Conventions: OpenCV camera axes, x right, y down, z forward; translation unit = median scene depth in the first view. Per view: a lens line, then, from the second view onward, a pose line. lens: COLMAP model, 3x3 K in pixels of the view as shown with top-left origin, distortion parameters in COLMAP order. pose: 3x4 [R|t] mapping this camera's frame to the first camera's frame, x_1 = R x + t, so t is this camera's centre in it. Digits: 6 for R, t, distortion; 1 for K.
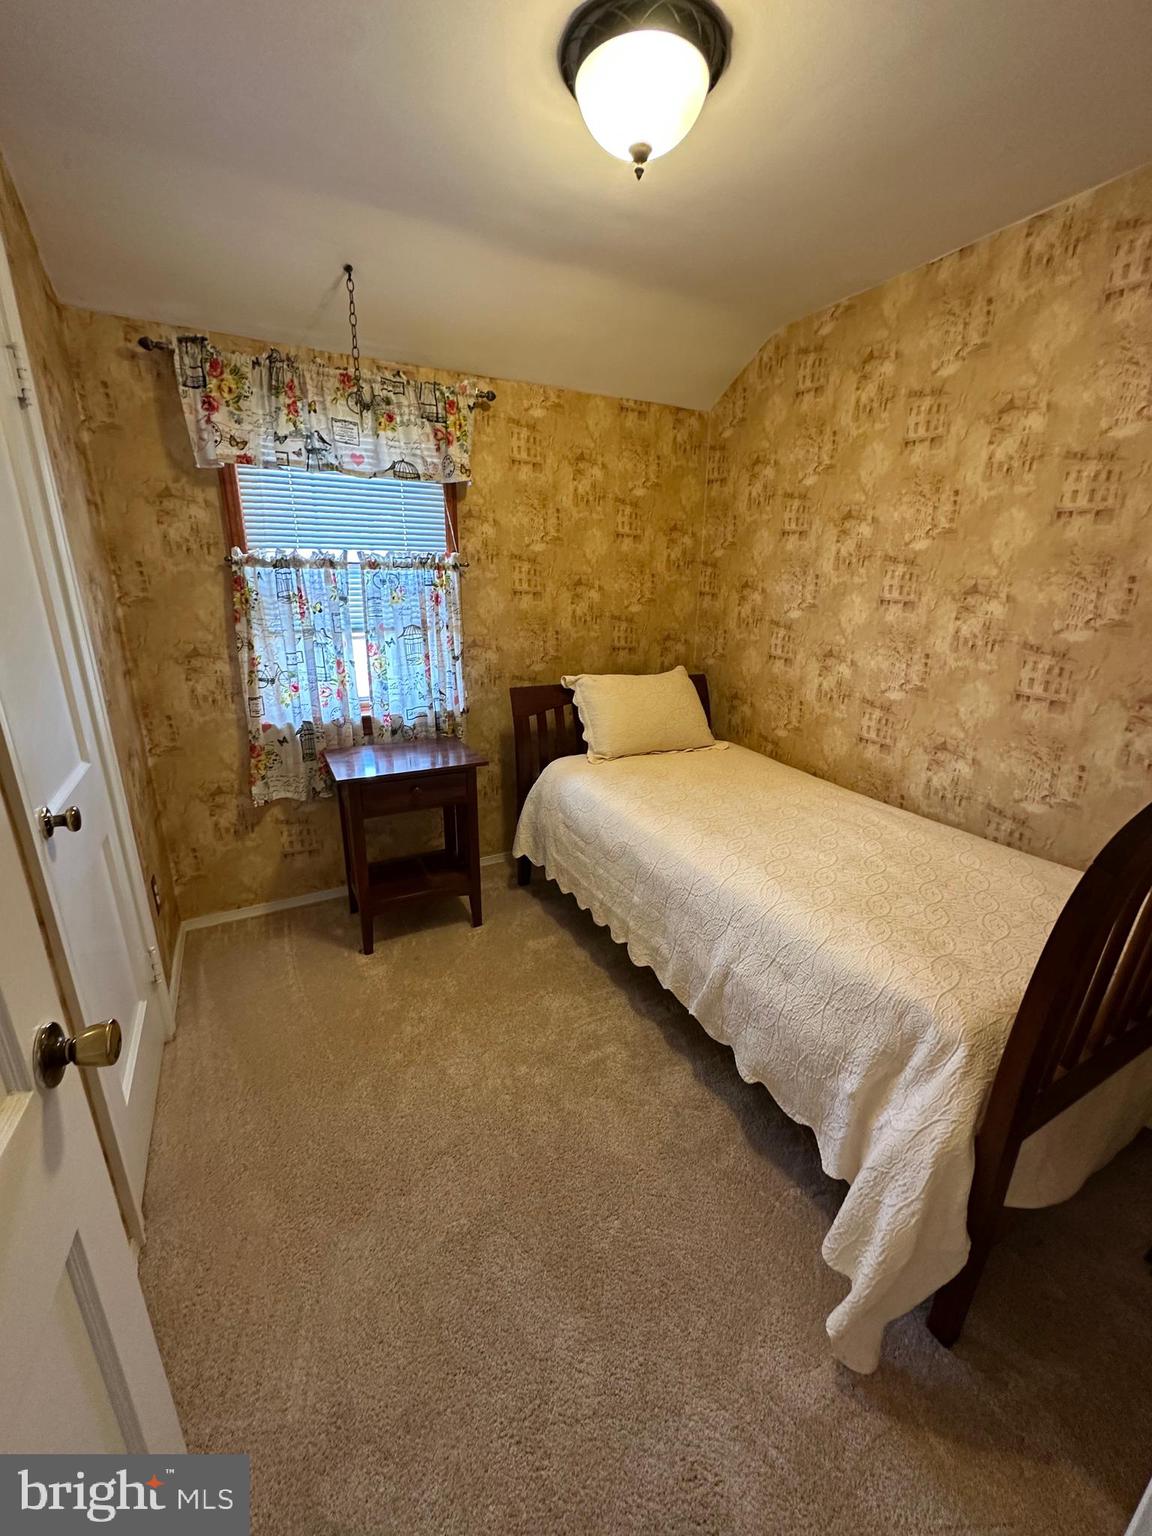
lens RADIAL K [[615.3, 0, 576.0], [0, 615.3, 768.0], [0, 0, 1]] dist [-0.000866, 0.000420]
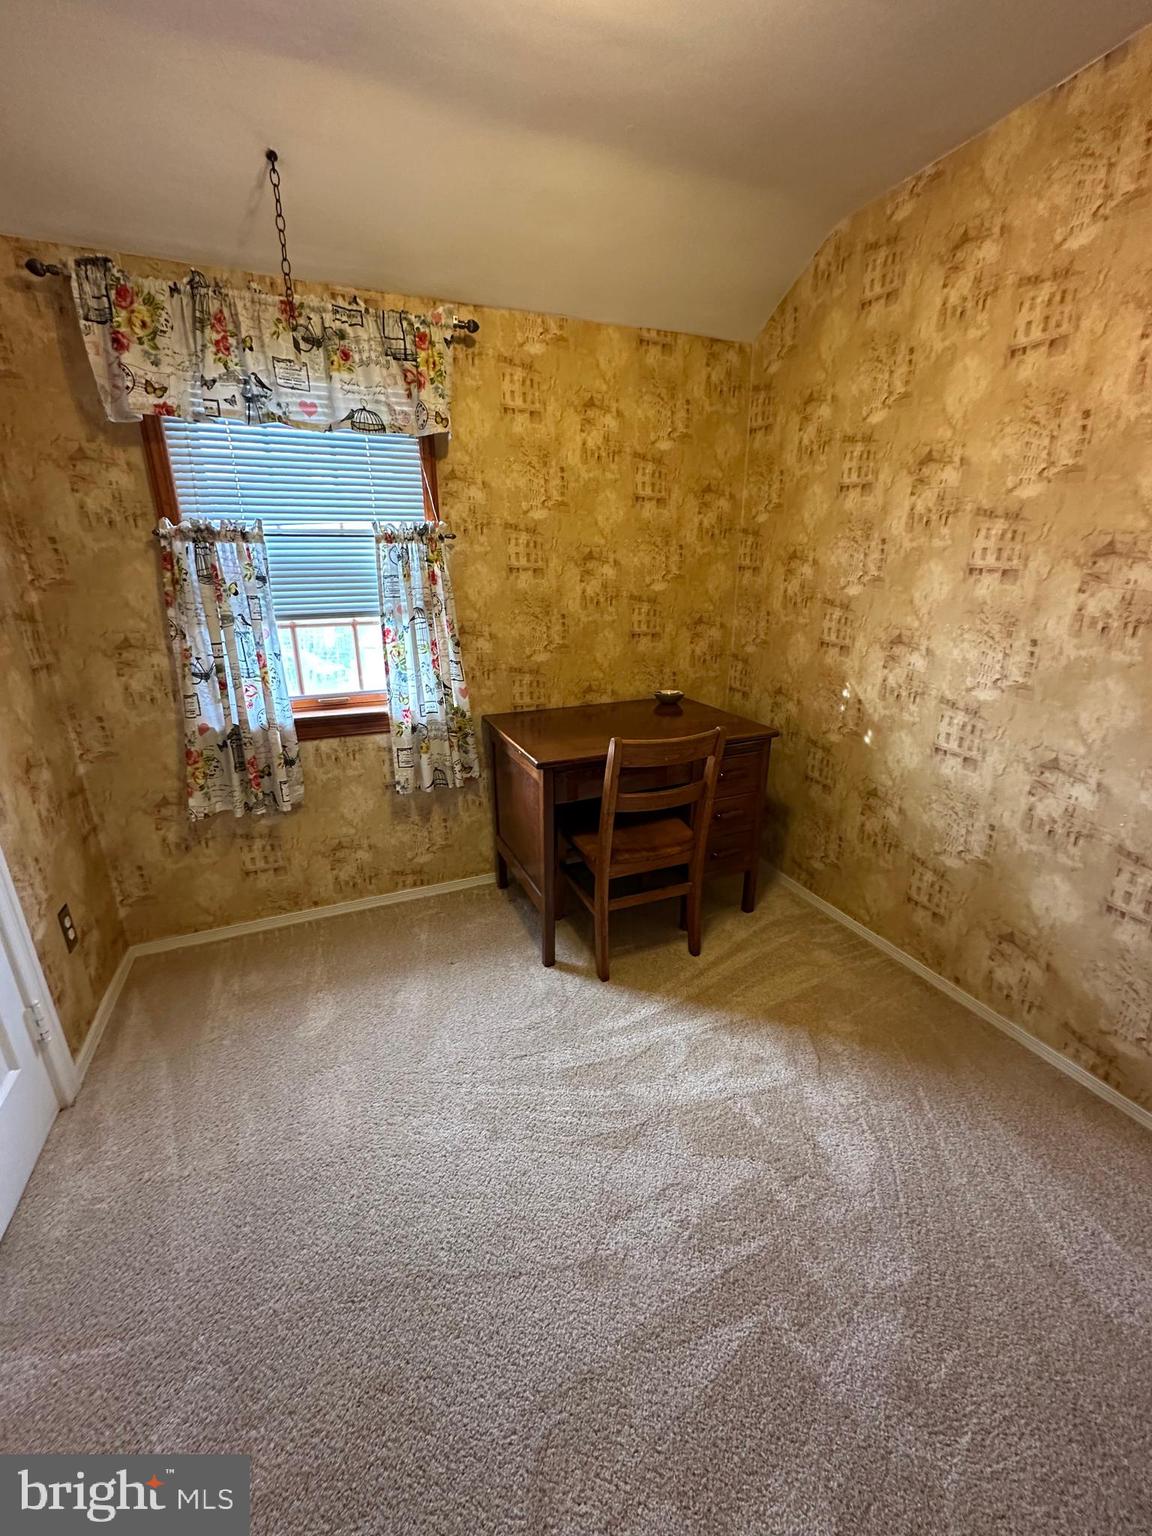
lens RADIAL K [[612.8, 0, 574.2], [0, 612.8, 769.5], [0, 0, 1]] dist [-0.001683, -0.000188]
pose [[0.995173, 0.013931, -0.097141, 0.087529], [-0.011431, 0.999590, 0.026250, -0.039717], [0.097467, -0.025013, 0.994924, 0.196443]]
